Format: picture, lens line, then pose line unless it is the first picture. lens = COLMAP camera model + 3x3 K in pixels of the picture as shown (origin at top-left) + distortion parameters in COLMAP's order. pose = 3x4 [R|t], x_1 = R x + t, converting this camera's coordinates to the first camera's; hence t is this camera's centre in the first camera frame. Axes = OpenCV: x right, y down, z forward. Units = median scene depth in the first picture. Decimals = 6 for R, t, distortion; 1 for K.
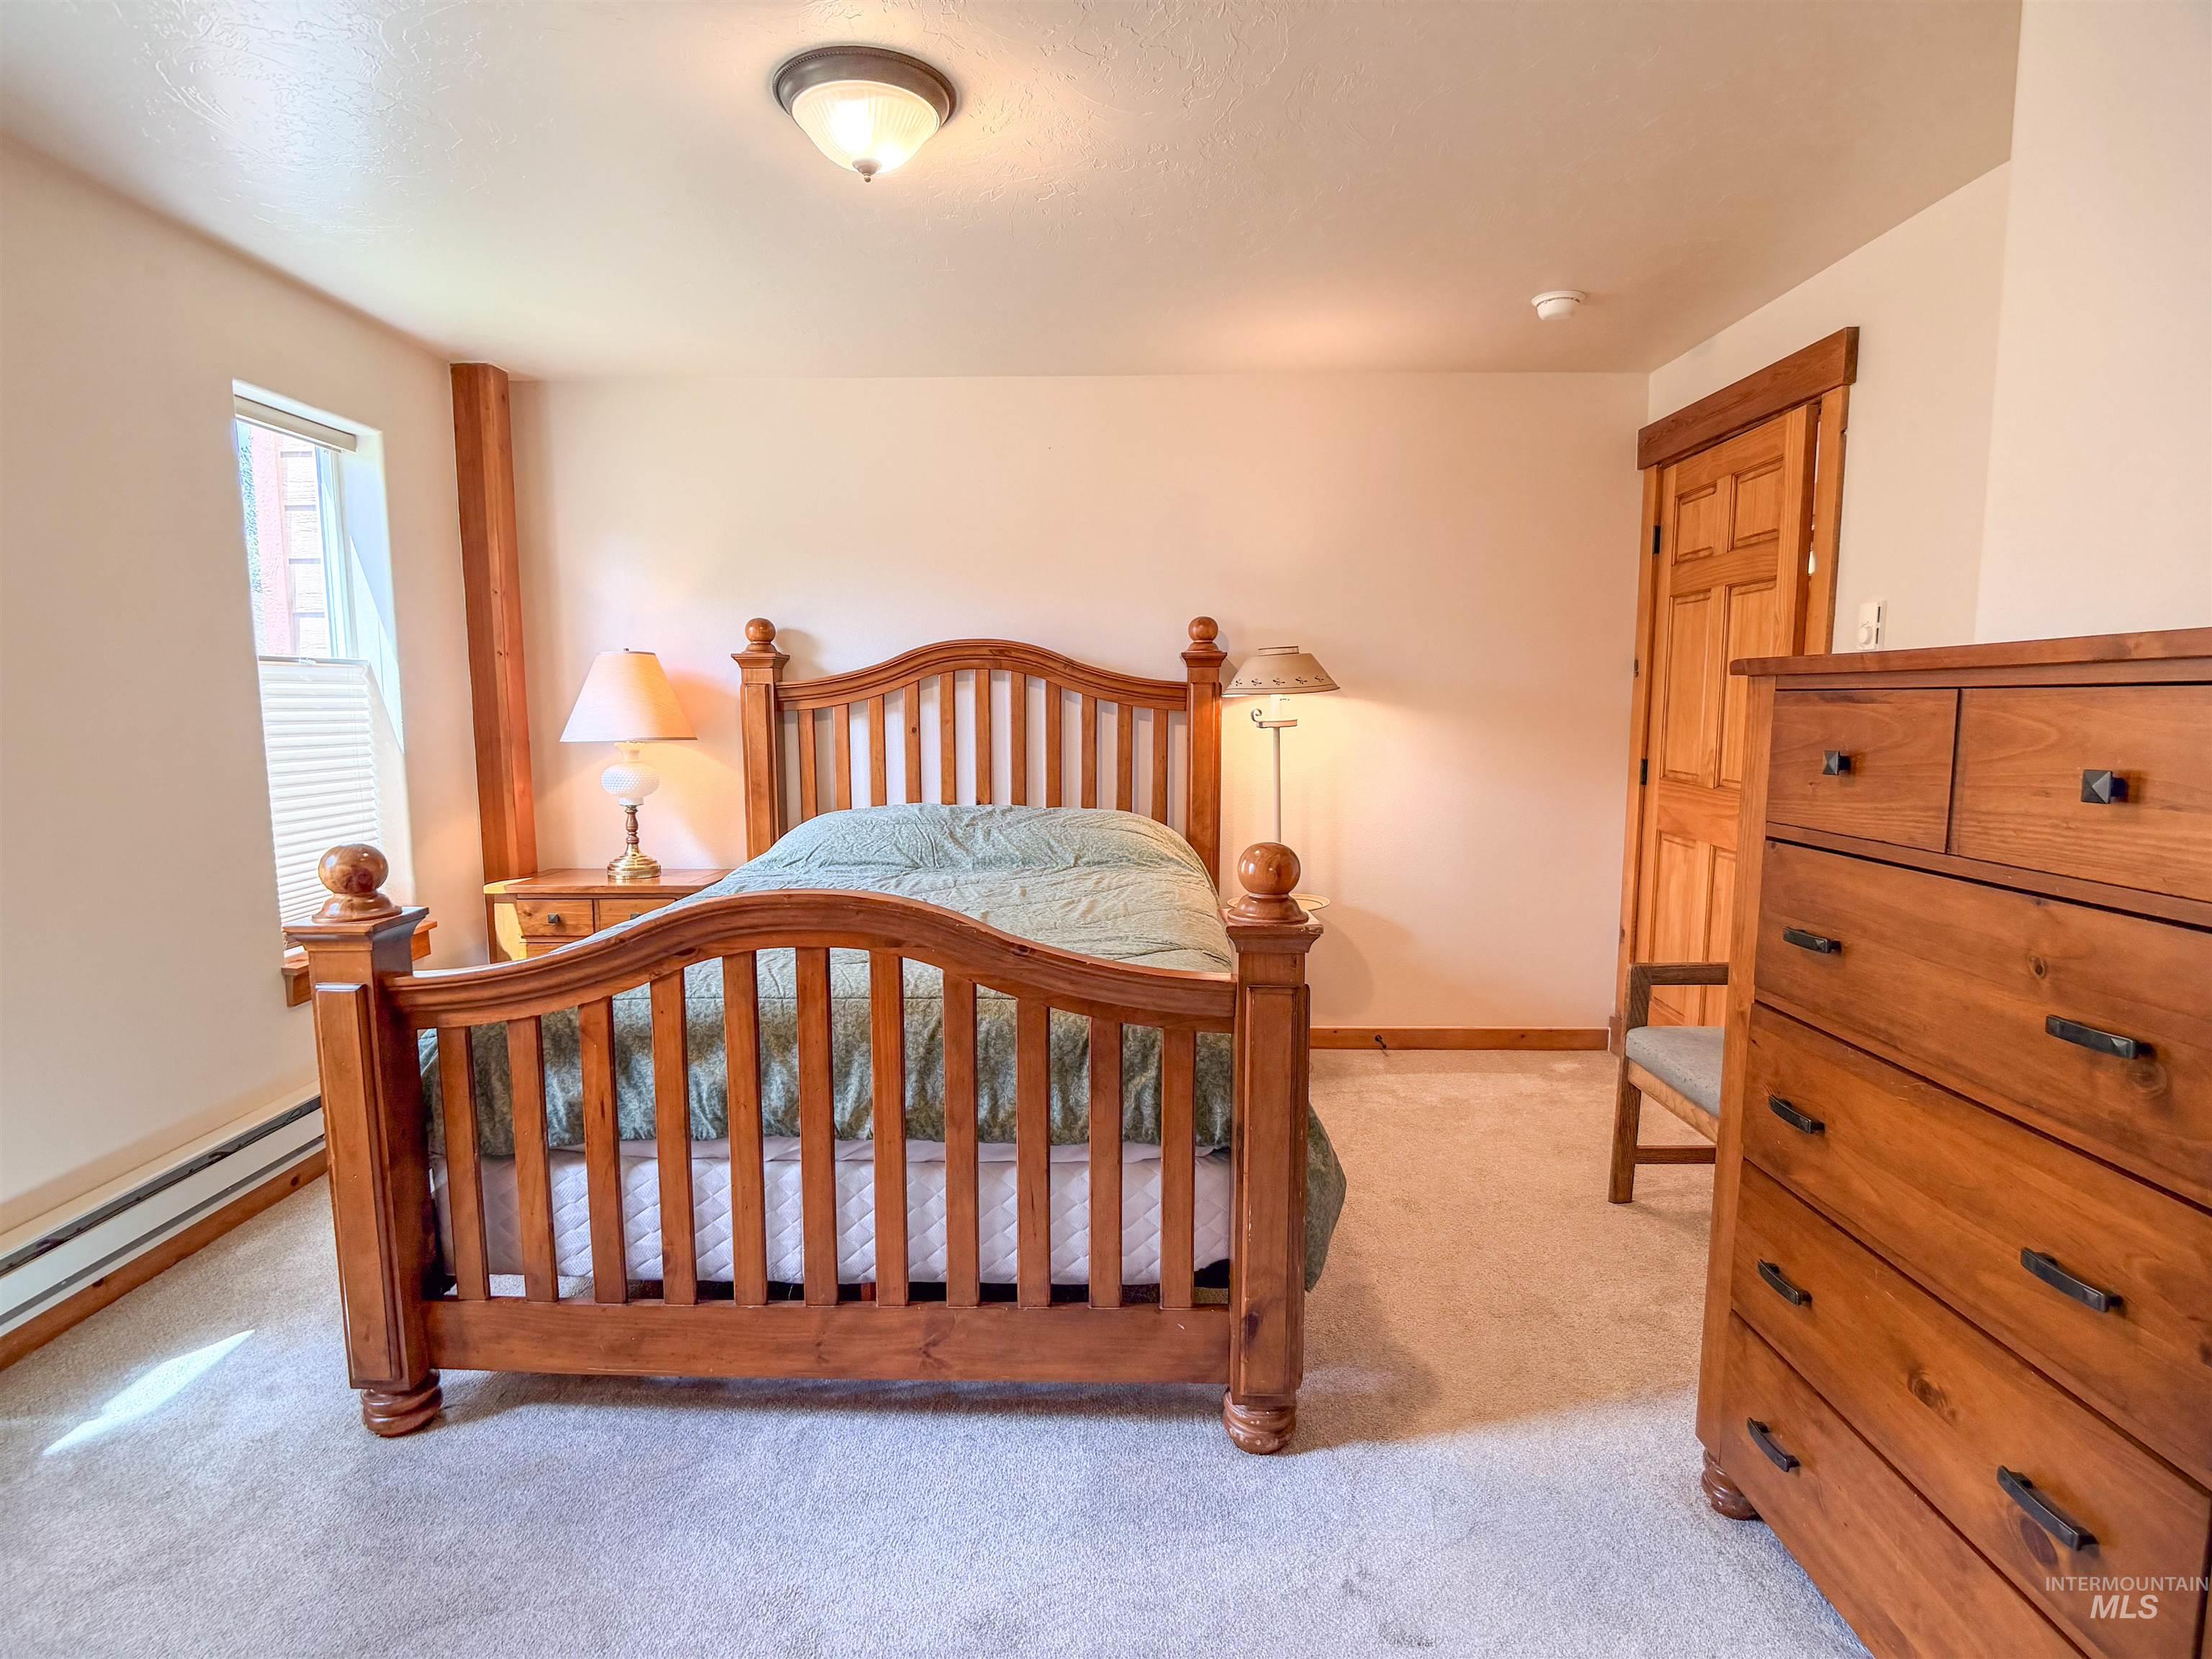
lens RADIAL K [[1153.1, 0, 1105.1], [0, 1153.1, 834.1], [0, 0, 1]] dist [-0.000269, -0.015771]
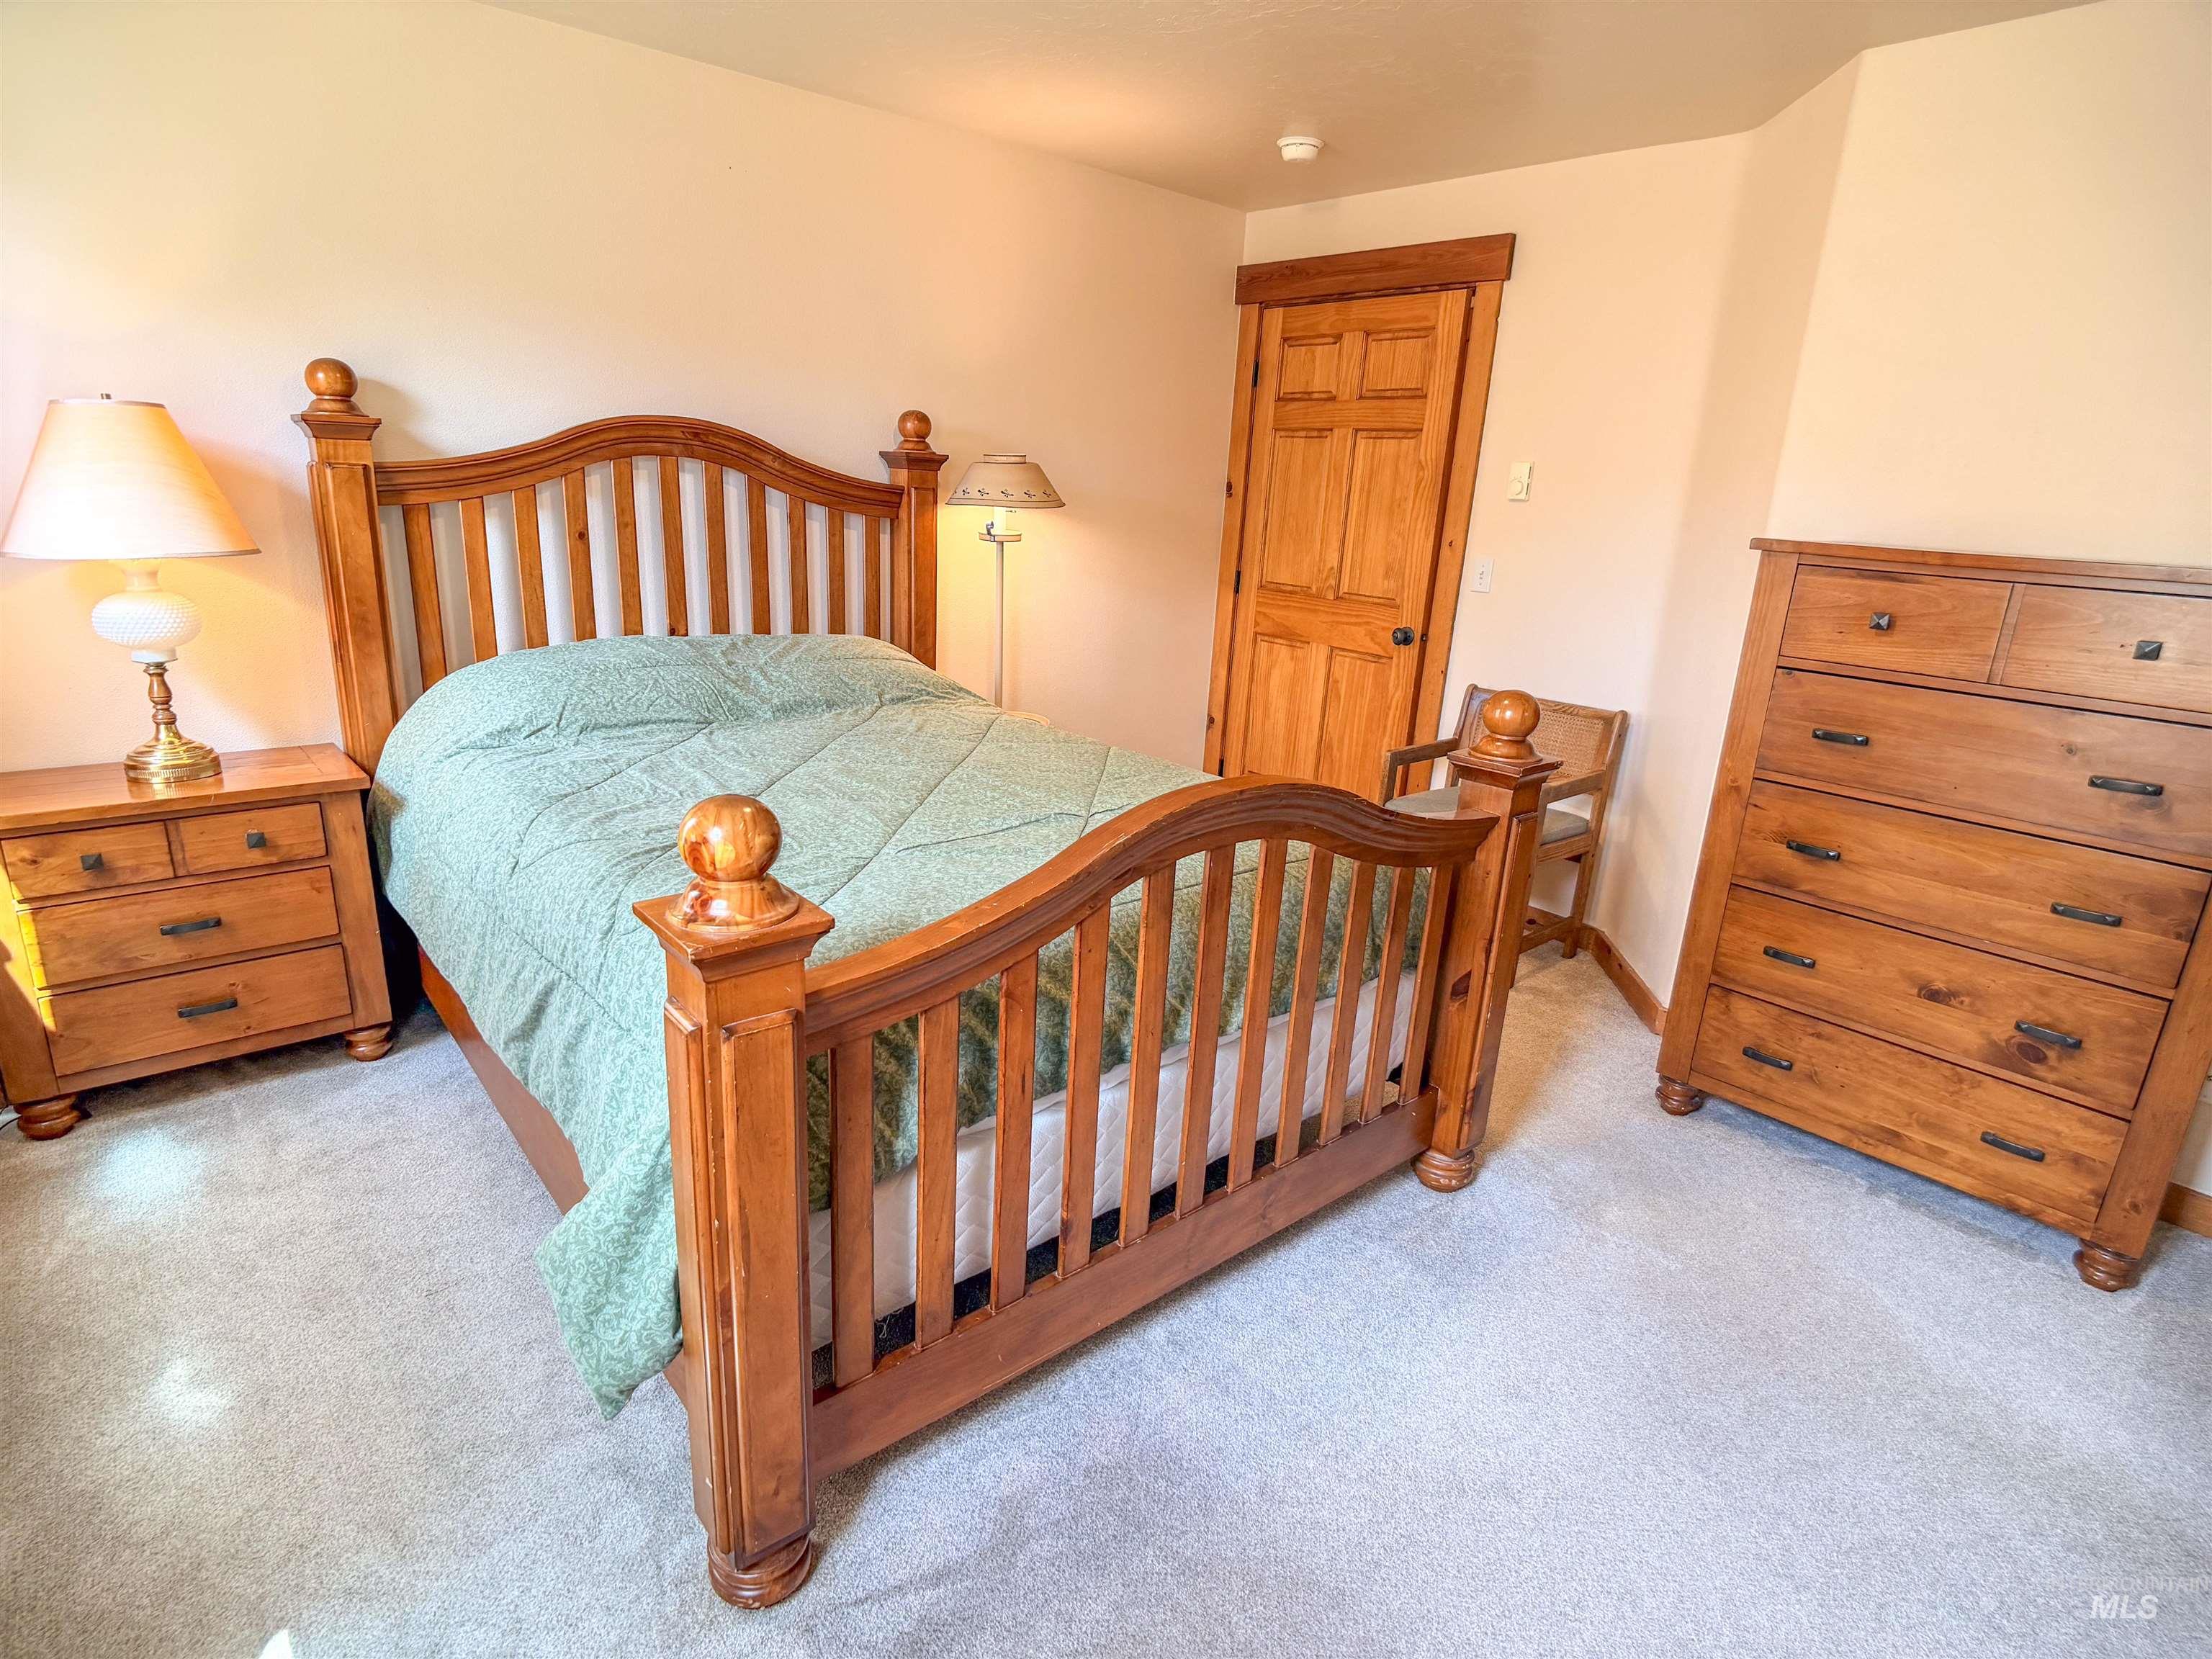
lens RADIAL K [[1153.1, 0, 1105.1], [0, 1153.1, 834.1], [0, 0, 1]] dist [-0.000269, -0.015771]
pose [[0.744335, -0.154871, 0.649600, -0.448985], [0.025253, 0.978569, 0.204365, -0.047358], [-0.667328, -0.135712, 0.732294, 0.205930]]
